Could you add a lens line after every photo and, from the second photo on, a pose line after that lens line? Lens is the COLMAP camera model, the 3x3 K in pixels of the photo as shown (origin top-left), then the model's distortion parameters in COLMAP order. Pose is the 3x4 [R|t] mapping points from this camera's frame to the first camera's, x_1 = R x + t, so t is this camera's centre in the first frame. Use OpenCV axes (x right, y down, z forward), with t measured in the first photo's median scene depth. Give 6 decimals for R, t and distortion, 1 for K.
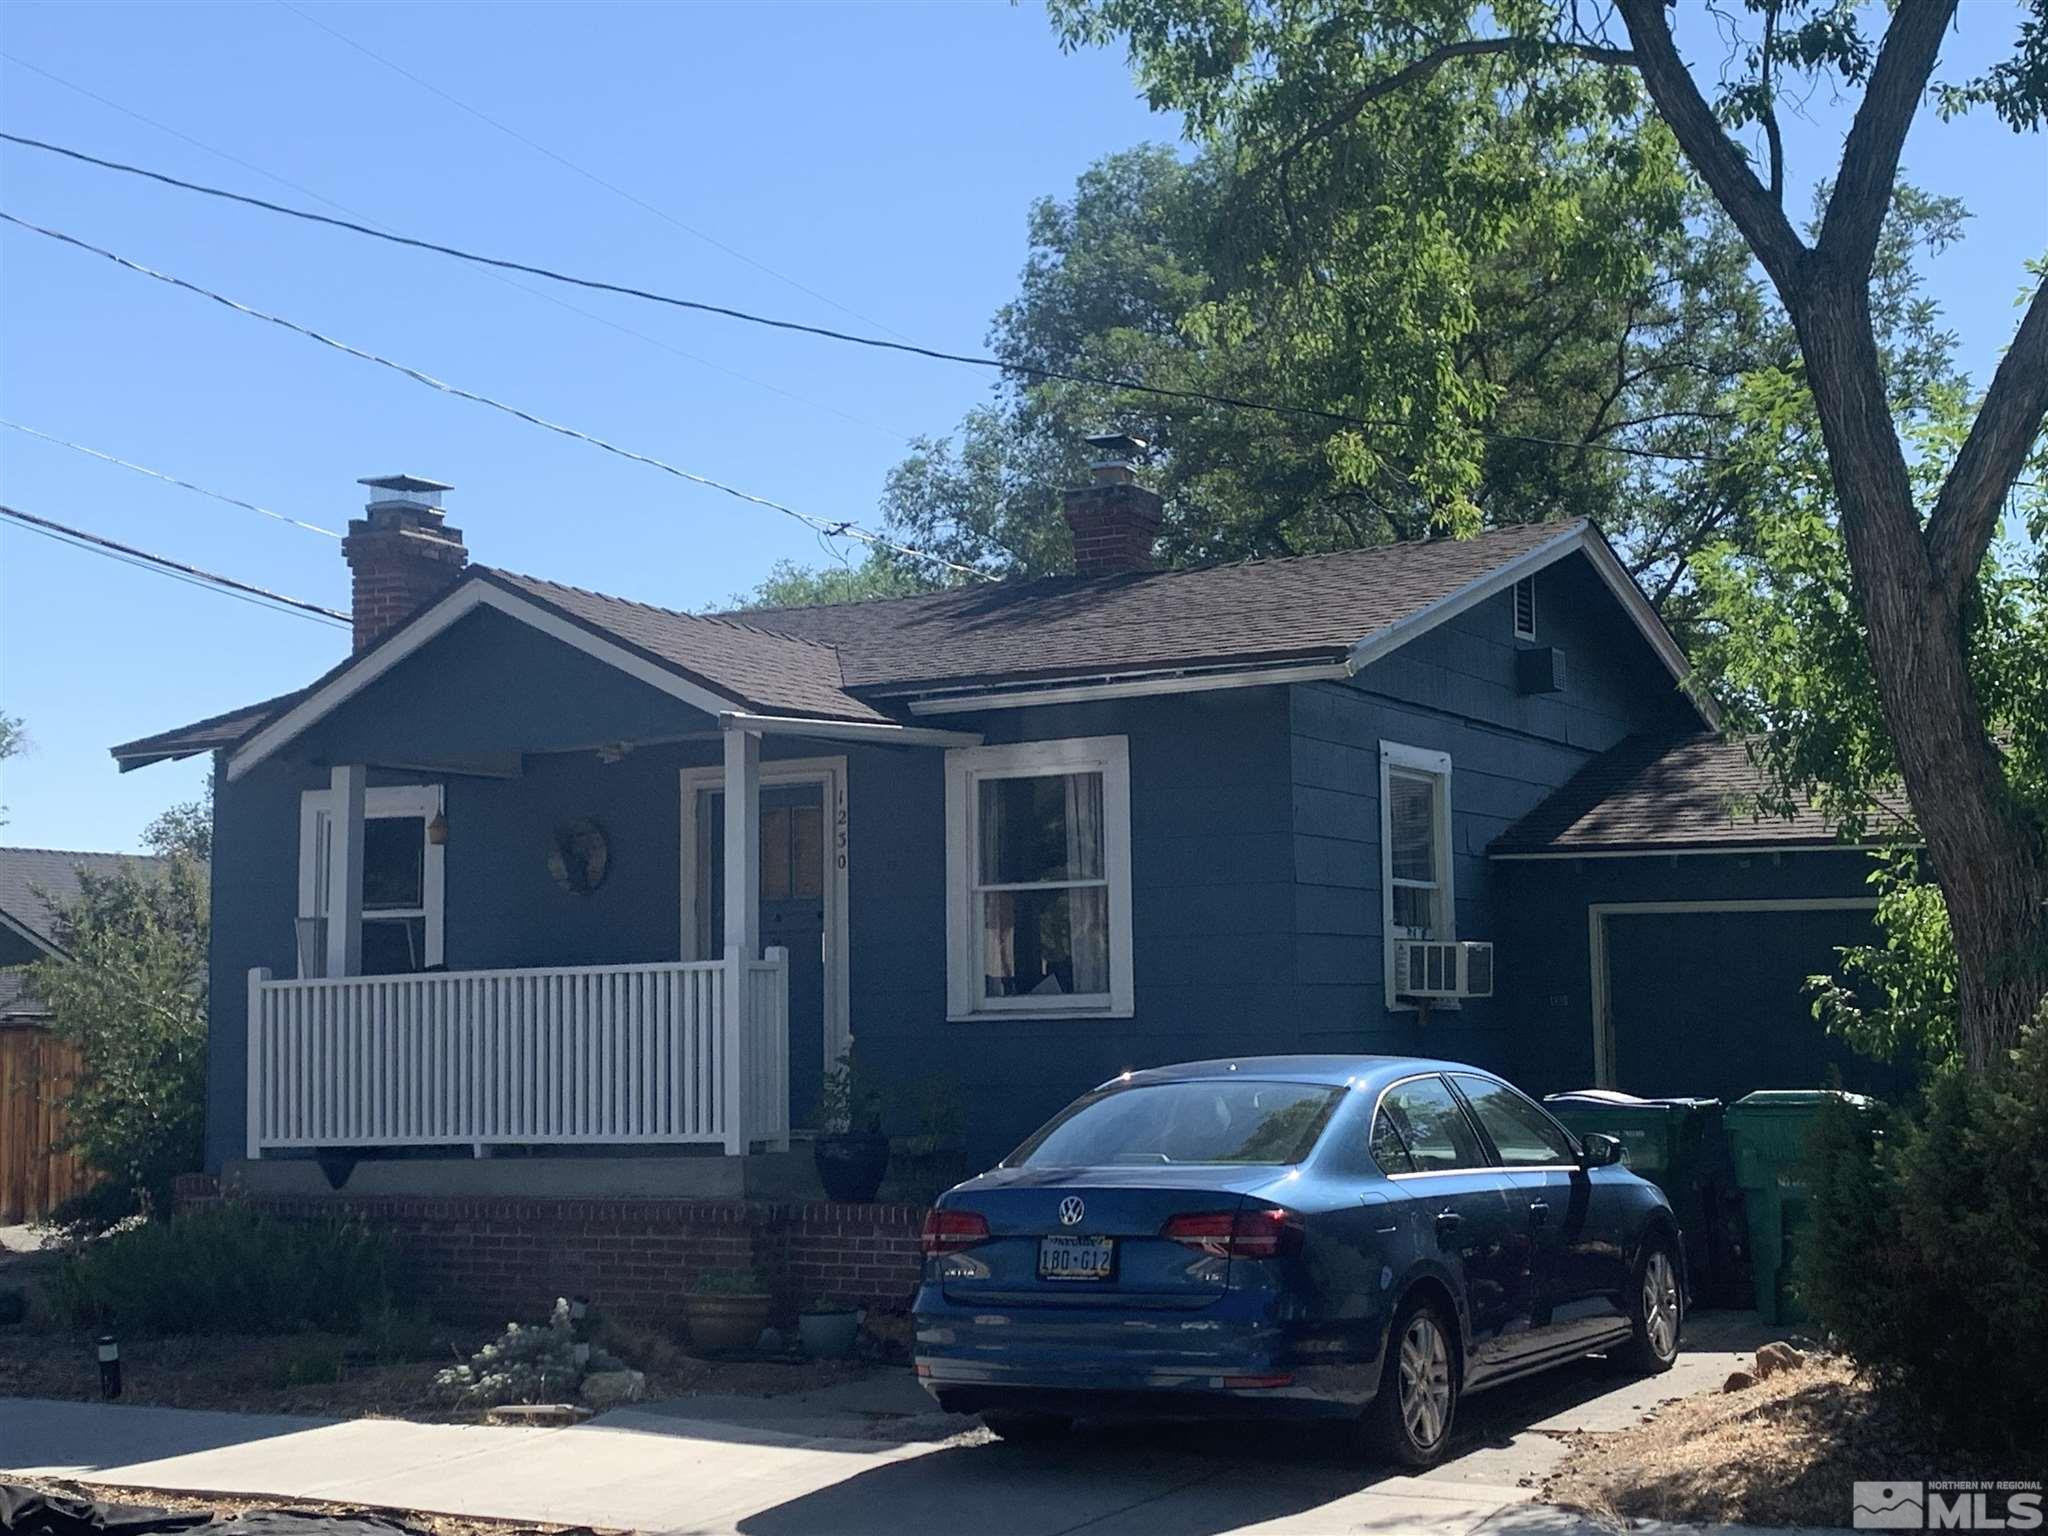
lens RADIAL K [[2848.3, 0, 1036.8], [0, 2848.3, 728.1], [0, 0, 1]] dist [0.100909, 0.000000]
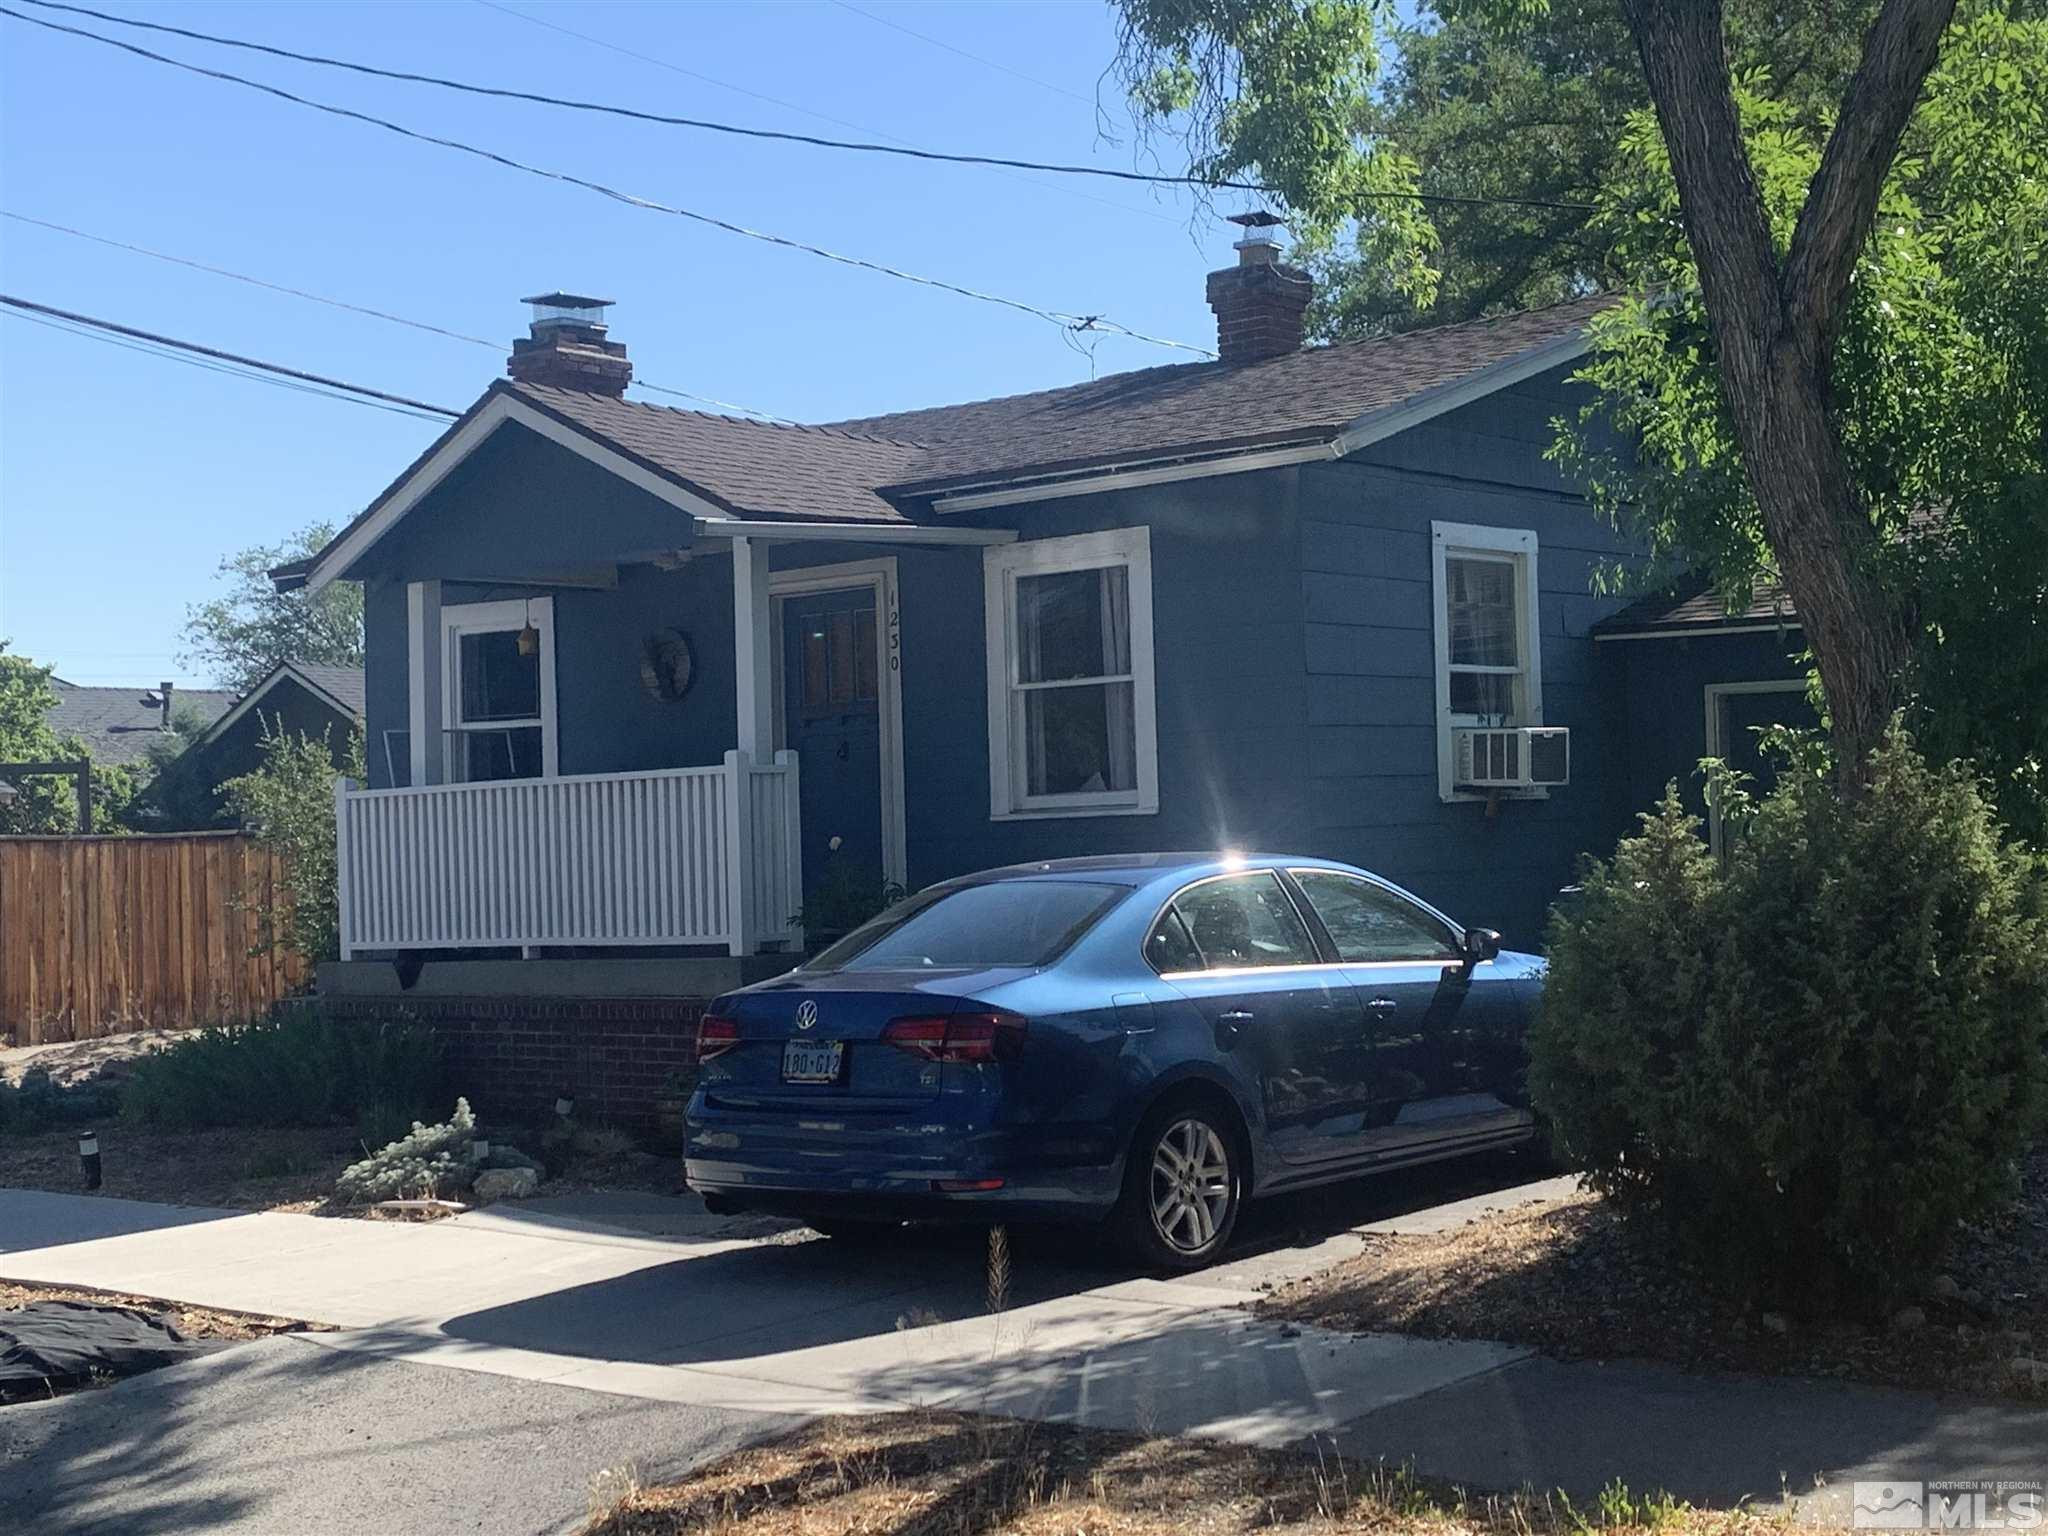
lens RADIAL K [[2848.3, 0, 1034.2], [0, 2848.3, 723.7], [0, 0, 1]] dist [0.100909, 0.000000]
pose [[0.982089, -0.023604, -0.186933, 0.180254], [0.036727, 0.997073, 0.067052, 0.003176], [0.184803, -0.072716, 0.980082, 0.033438]]
